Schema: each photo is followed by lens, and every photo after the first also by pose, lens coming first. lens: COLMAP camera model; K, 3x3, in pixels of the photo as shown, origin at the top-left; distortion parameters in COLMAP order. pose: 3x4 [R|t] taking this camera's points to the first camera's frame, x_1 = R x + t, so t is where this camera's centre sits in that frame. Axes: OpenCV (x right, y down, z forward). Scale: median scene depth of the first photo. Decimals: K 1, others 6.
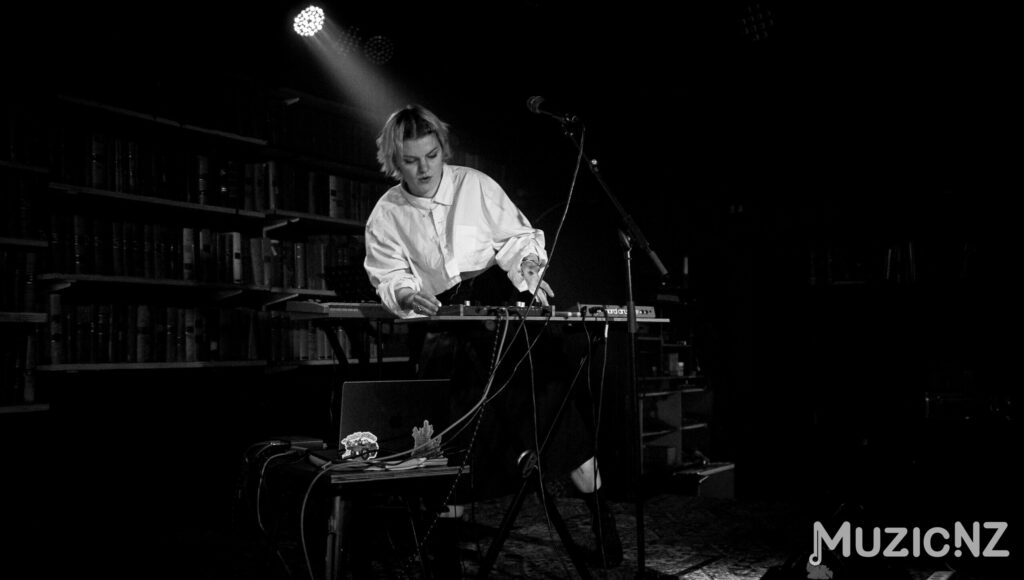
lens RADIAL K [[1150.7, 0, 512.0], [0, 1150.7, 290.0], [0, 0, 1]] dist [-0.045128, 0.013425]
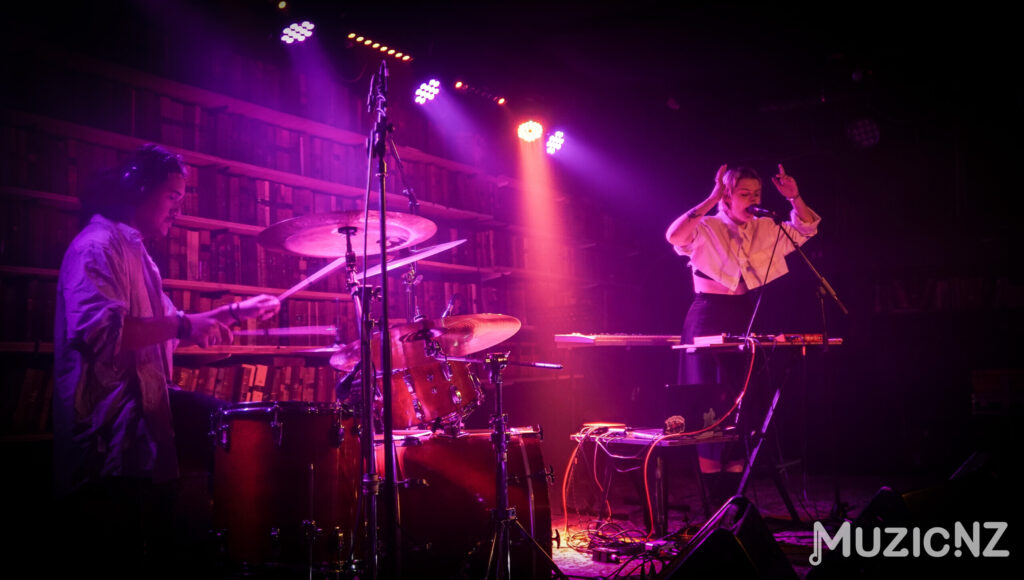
lens RADIAL K [[1150.7, 0, 512.0], [0, 1150.7, 290.0], [0, 0, 1]] dist [-0.045128, 0.013425]
pose [[0.999618, -0.019471, 0.019611, -0.260411], [0.019875, 0.999590, -0.020621, -0.017085], [-0.019202, 0.021002, 0.999595, -0.417389]]
